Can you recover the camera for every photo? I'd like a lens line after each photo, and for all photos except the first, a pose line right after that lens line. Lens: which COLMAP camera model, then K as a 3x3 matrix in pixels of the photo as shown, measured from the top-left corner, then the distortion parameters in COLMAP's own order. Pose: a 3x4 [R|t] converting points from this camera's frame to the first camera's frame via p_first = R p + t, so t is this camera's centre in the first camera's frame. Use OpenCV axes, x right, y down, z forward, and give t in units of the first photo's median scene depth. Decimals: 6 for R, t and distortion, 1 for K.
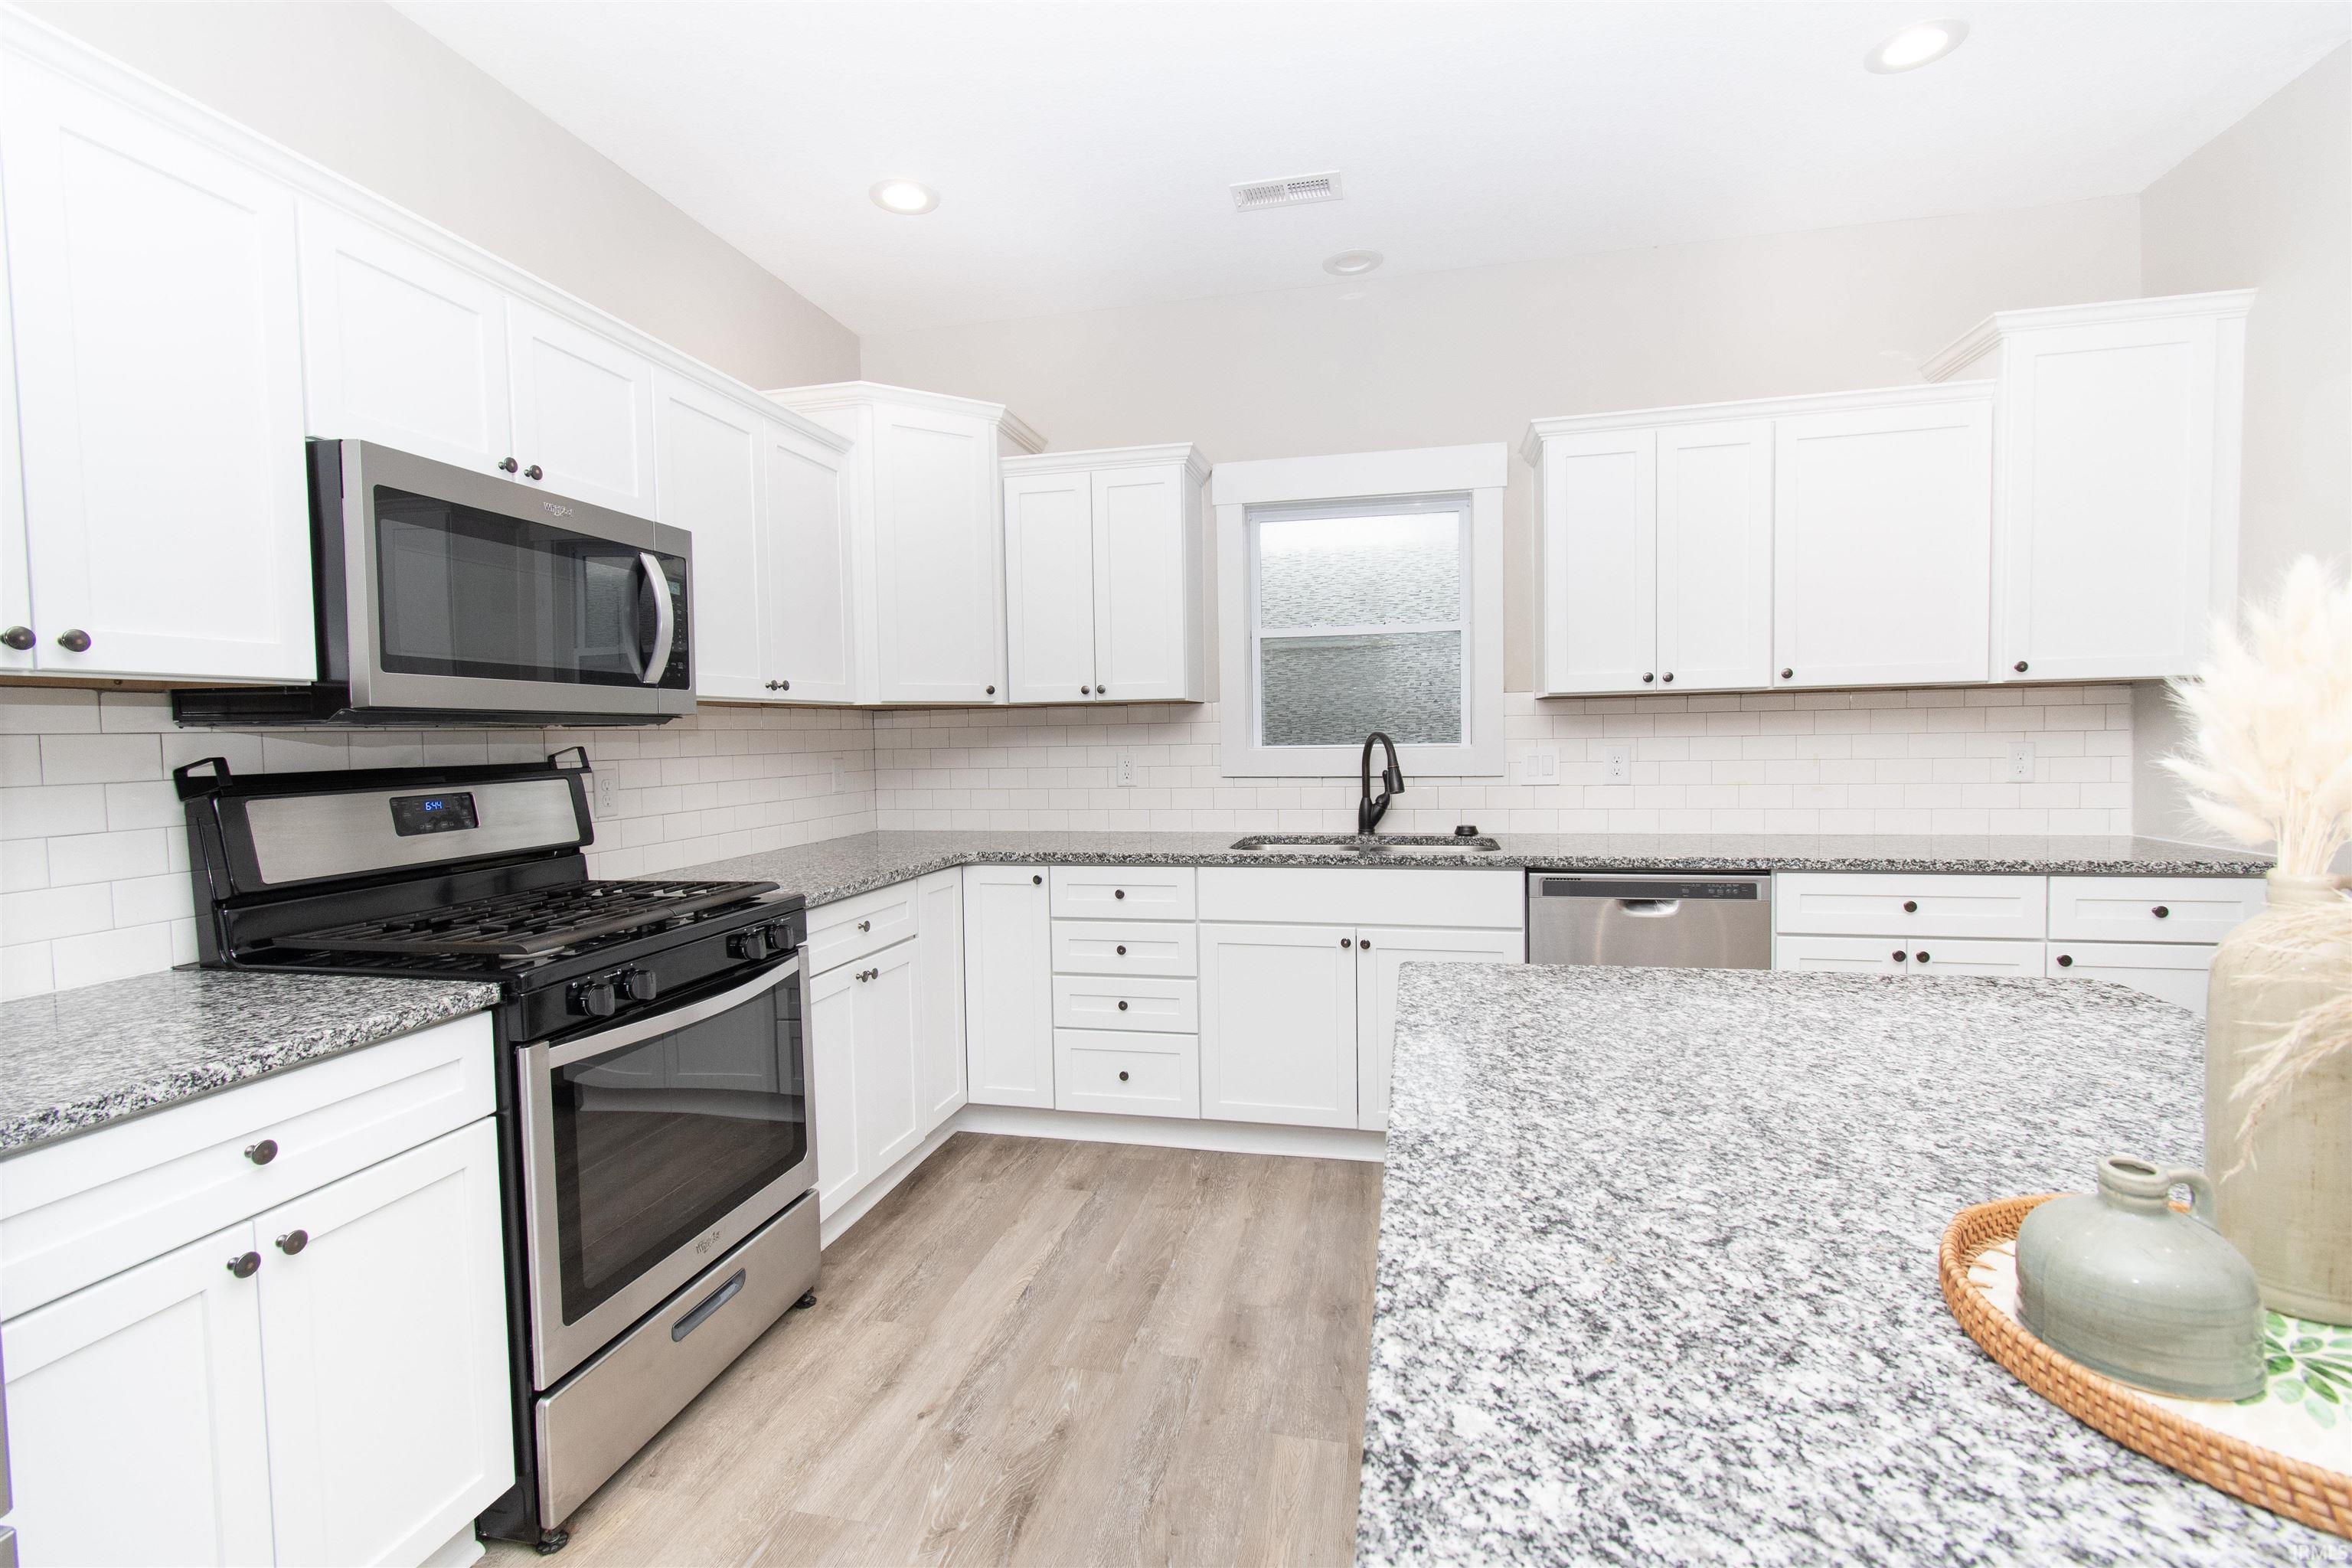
lens RADIAL K [[1035.6, 0, 1175.0], [0, 1035.6, 772.3], [0, 0, 1]] dist [0.005462, -0.003643]
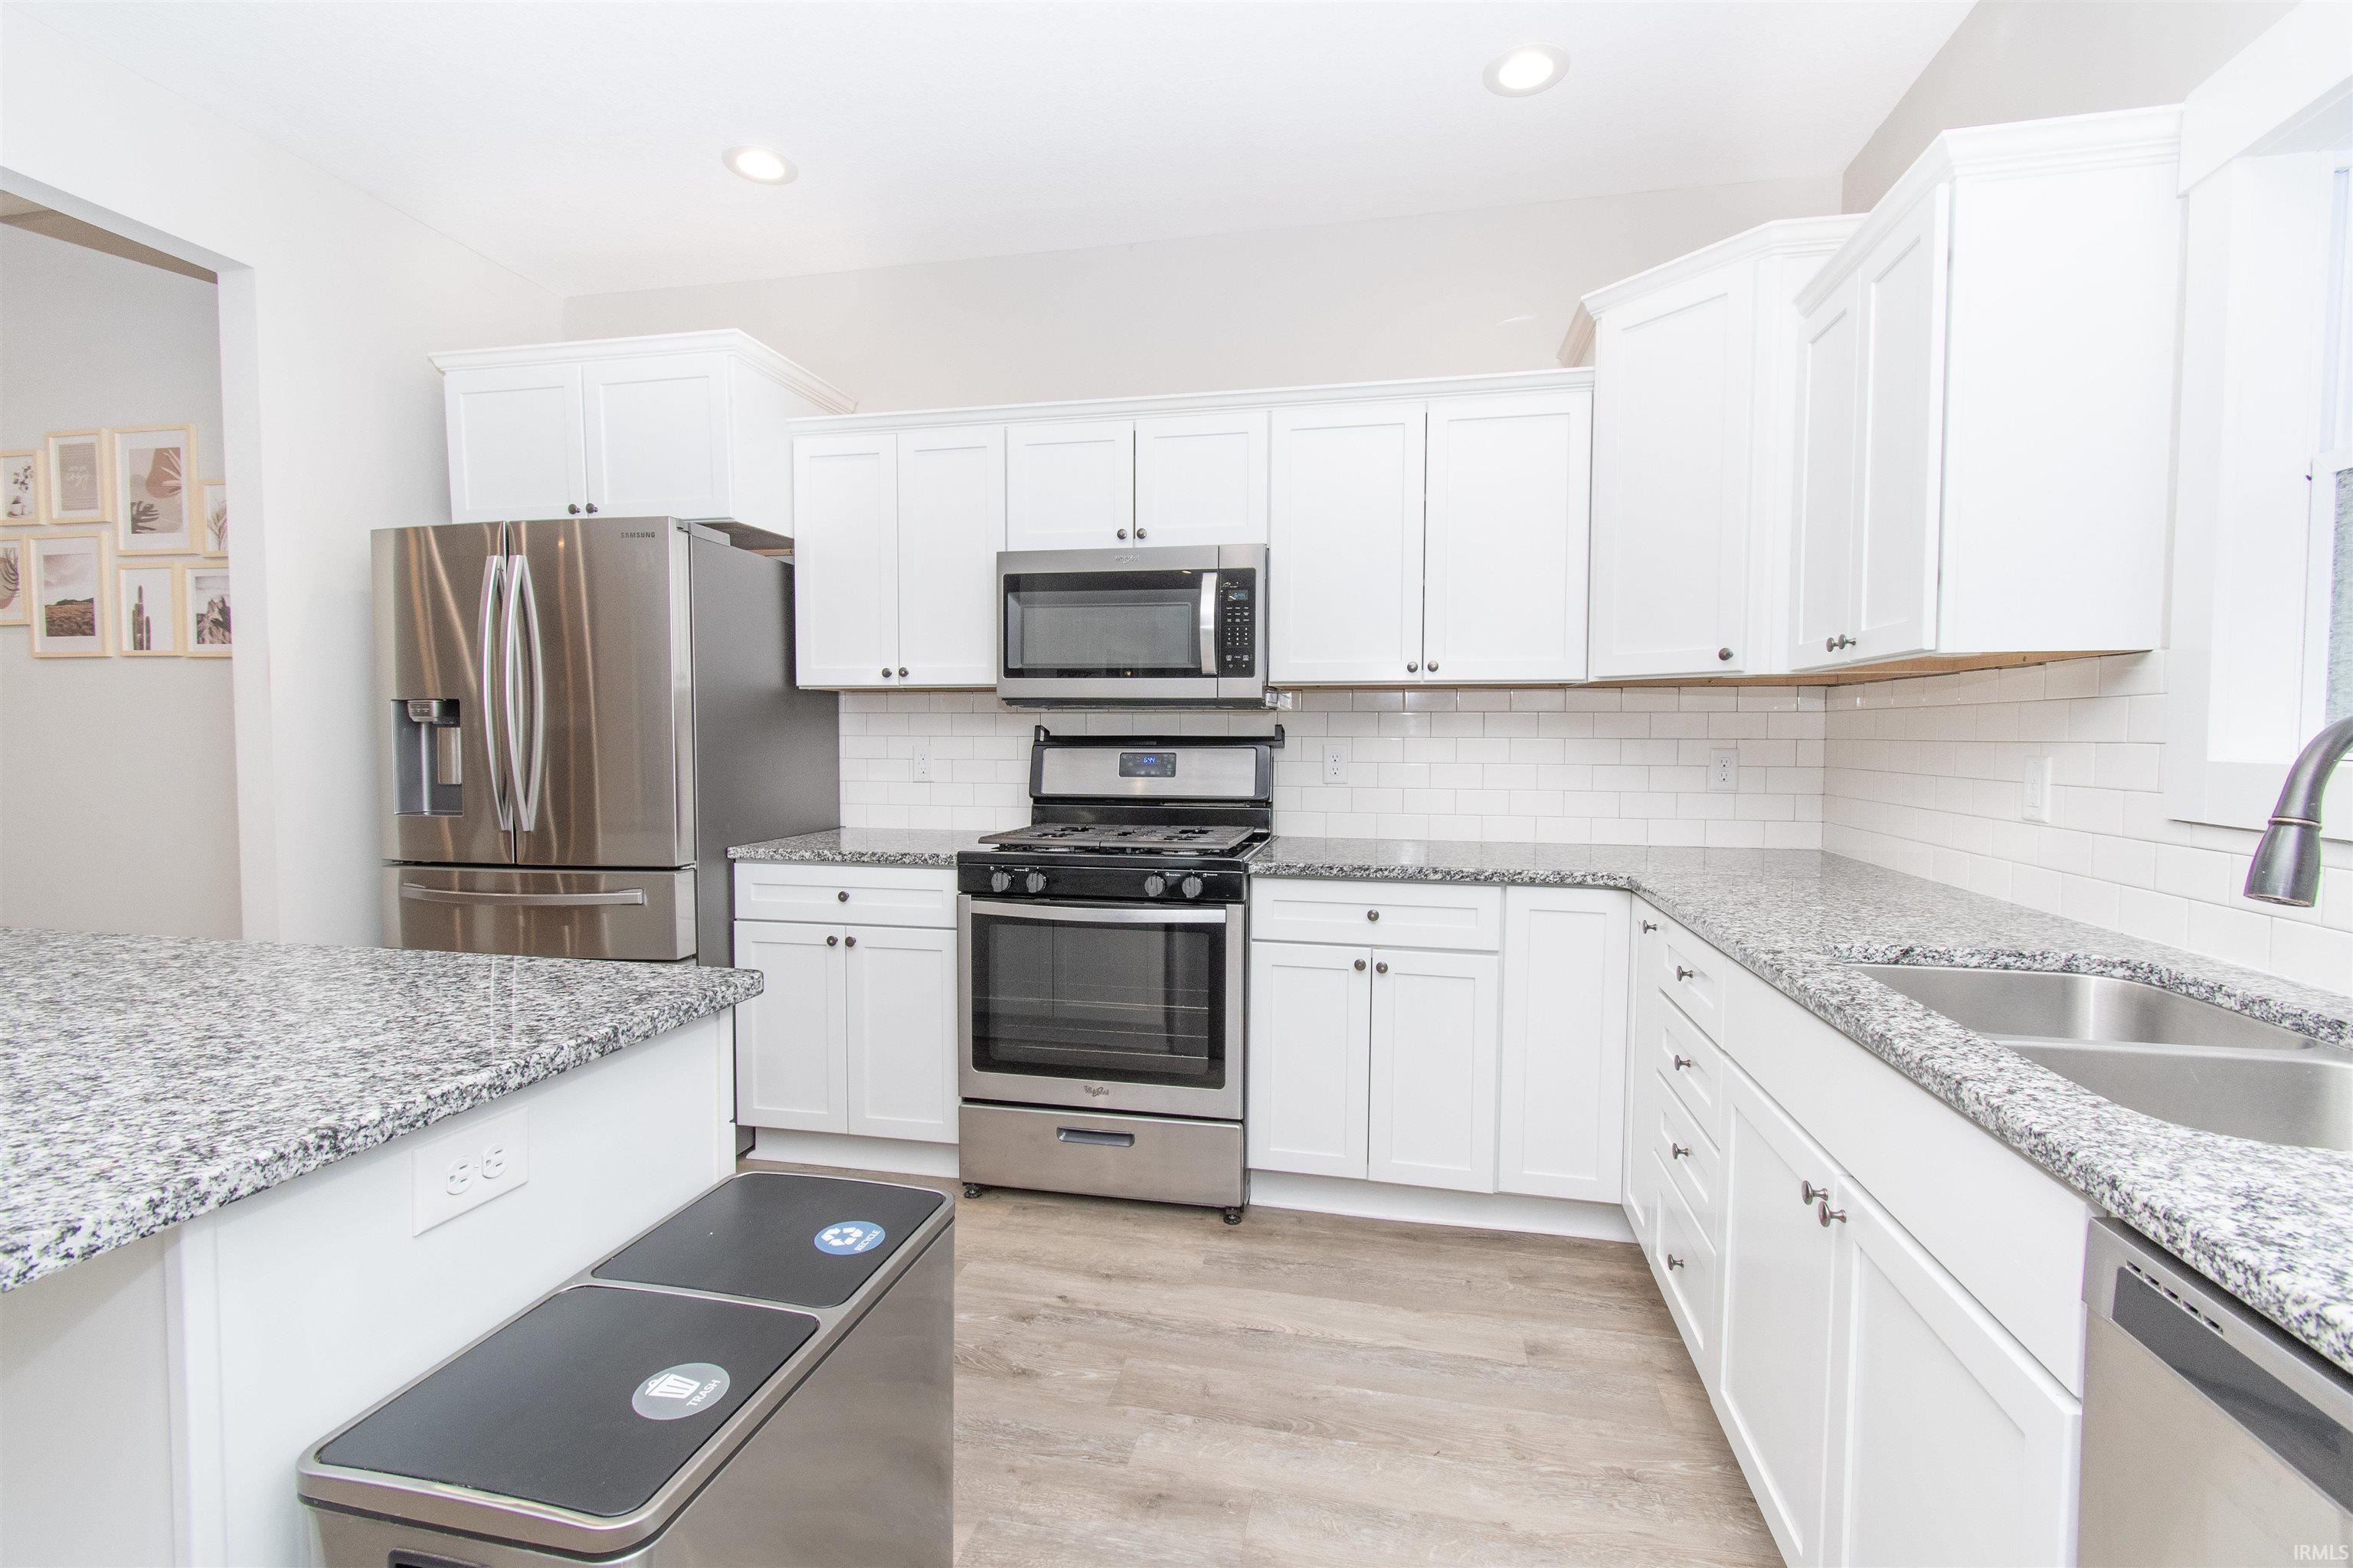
lens RADIAL K [[1036.1, 0, 1181.7], [0, 1036.1, 780.0], [0, 0, 1]] dist [0.005462, -0.003643]
pose [[0.017489, 0.063975, -0.997798, 0.660385], [-0.044895, 0.996995, 0.063137, -0.030632], [0.998839, 0.043692, 0.020309, 0.807112]]
